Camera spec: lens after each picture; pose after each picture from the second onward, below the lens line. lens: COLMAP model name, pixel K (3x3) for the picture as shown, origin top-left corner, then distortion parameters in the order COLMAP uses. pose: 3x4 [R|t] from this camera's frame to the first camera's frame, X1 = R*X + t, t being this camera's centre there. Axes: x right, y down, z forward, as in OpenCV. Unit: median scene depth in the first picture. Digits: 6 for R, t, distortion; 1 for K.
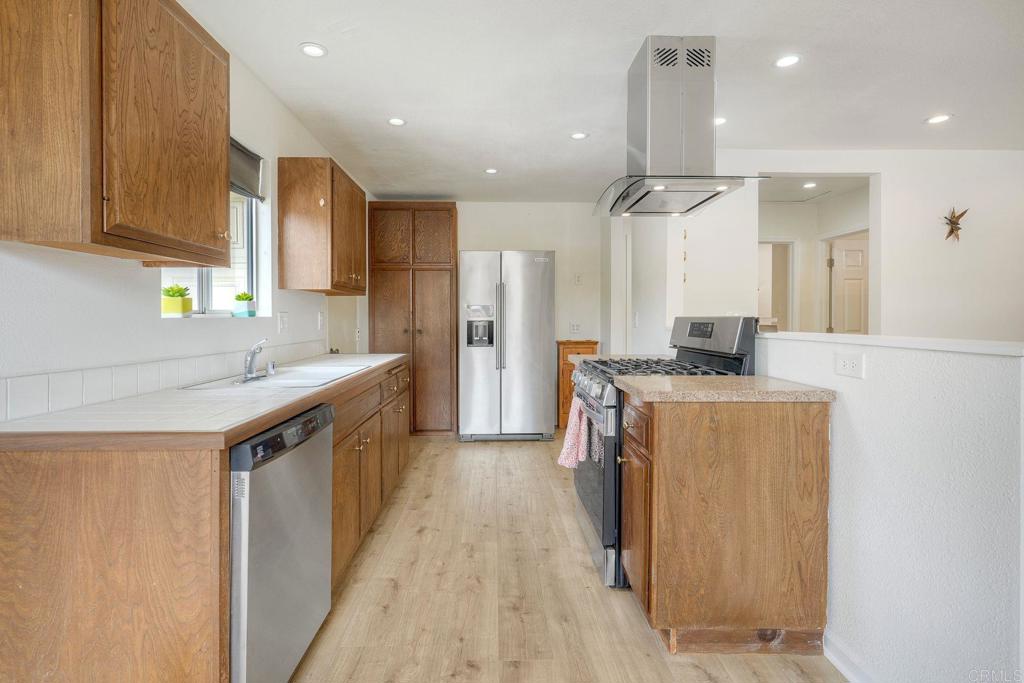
lens RADIAL K [[470.9, 0, 508.7], [0, 470.9, 323.4], [0, 0, 1]] dist [-0.003062, -0.000085]
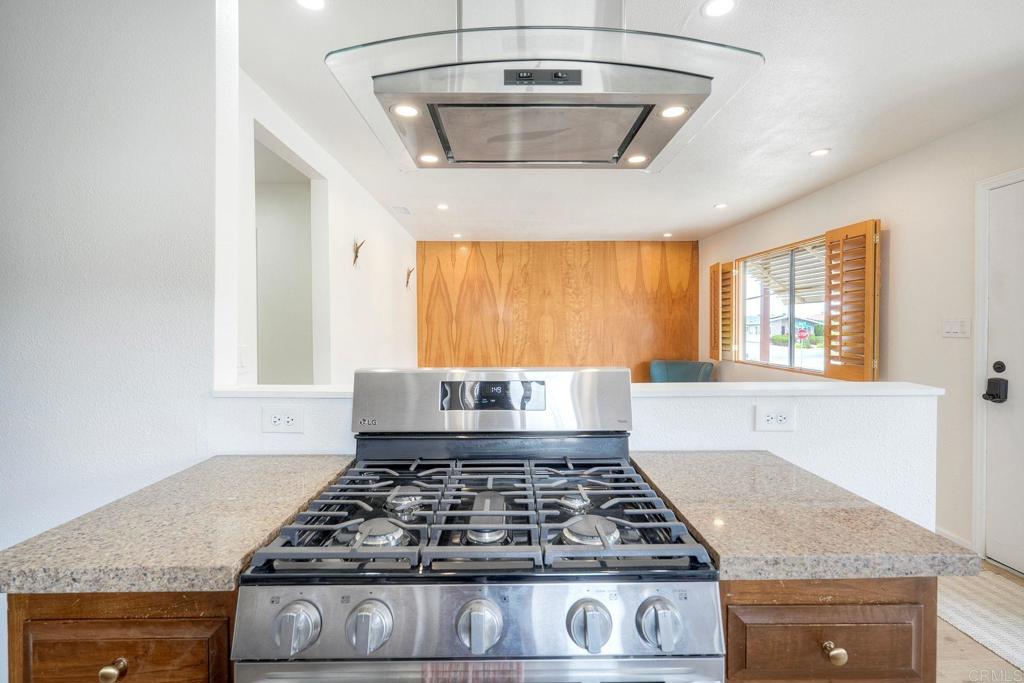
lens RADIAL K [[475.2, 0, 513.7], [0, 475.2, 335.8], [0, 0, 1]] dist [-0.004172, -0.000118]
pose [[0.014432, -0.021365, 0.999668, -0.155744], [0.013943, 0.999679, 0.021164, -0.079195], [-0.999799, 0.013633, 0.014725, 1.136951]]
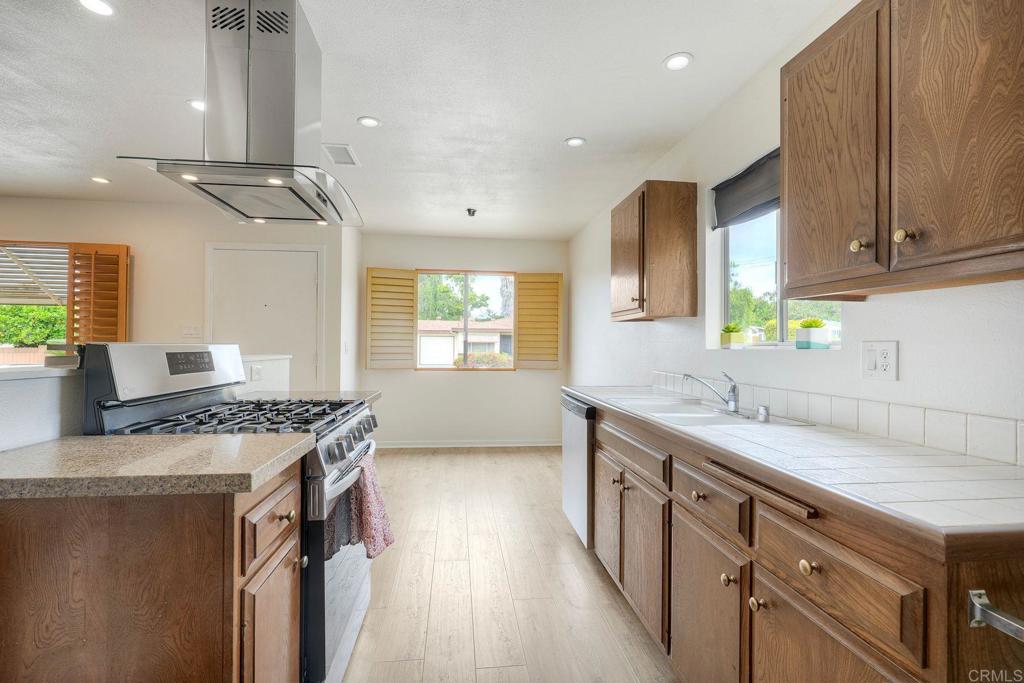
lens RADIAL K [[460.8, 0, 509.5], [0, 460.8, 342.8], [0, 0, 1]] dist [-0.002201, 0.001162]
pose [[-0.996512, -0.010234, -0.082825, -0.012121], [-0.010840, 0.999918, 0.006871, -0.032322], [0.082748, 0.007745, -0.996540, 2.057500]]
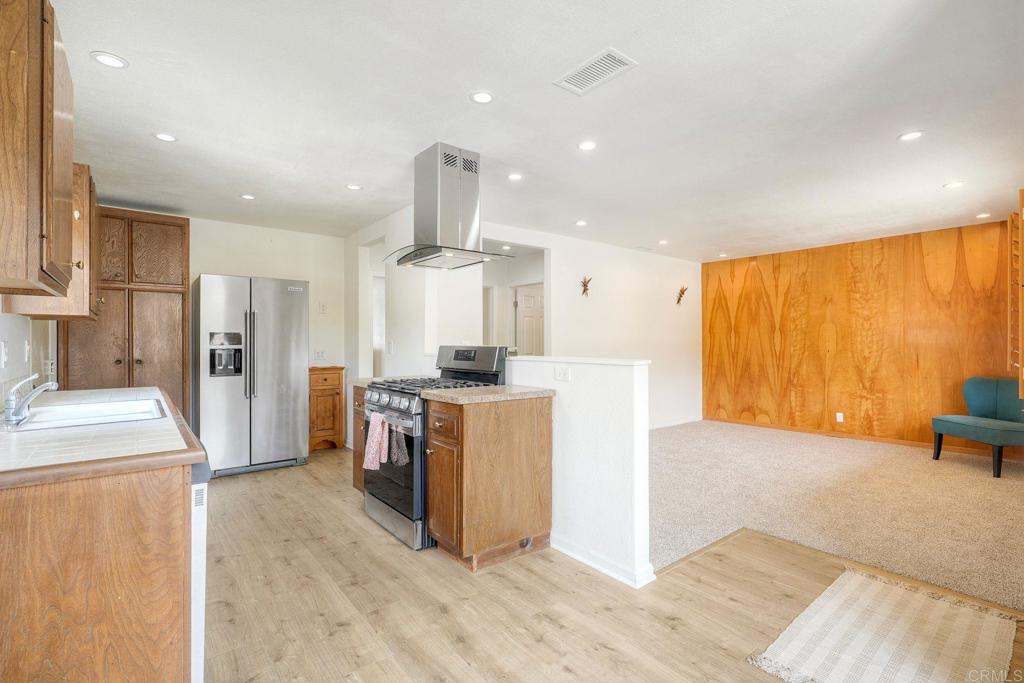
lens RADIAL K [[471.0, 0, 512.0], [0, 471.0, 341.5], [0, 0, 1]] dist [-0.003259, 0.000134]
pose [[0.801533, 0.001222, 0.597949, -0.367177], [0.007368, 0.999902, -0.011921, -0.010785], [-0.597905, 0.013961, 0.801446, -0.231021]]
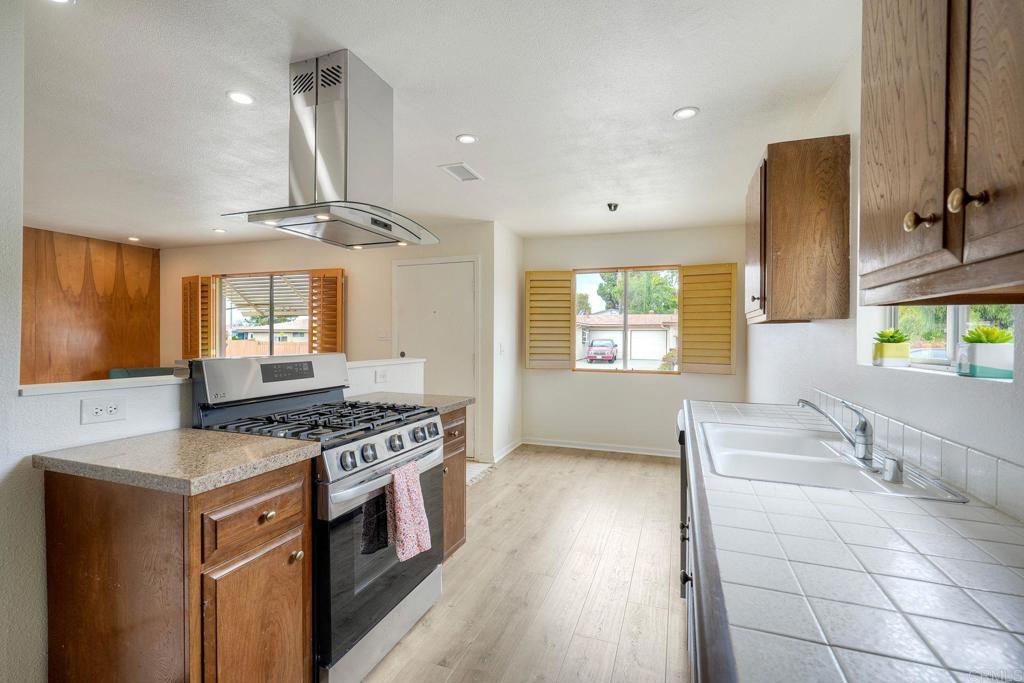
lens RADIAL K [[456.0, 0, 512.0], [0, 456.0, 341.5], [0, 0, 1]] dist [0.000539, 0.000988]
pose [[-0.927301, -0.010389, 0.374173, -0.352580], [-0.002625, 0.999771, 0.021253, -0.073791], [-0.374308, 0.018726, -0.927115, 1.935758]]
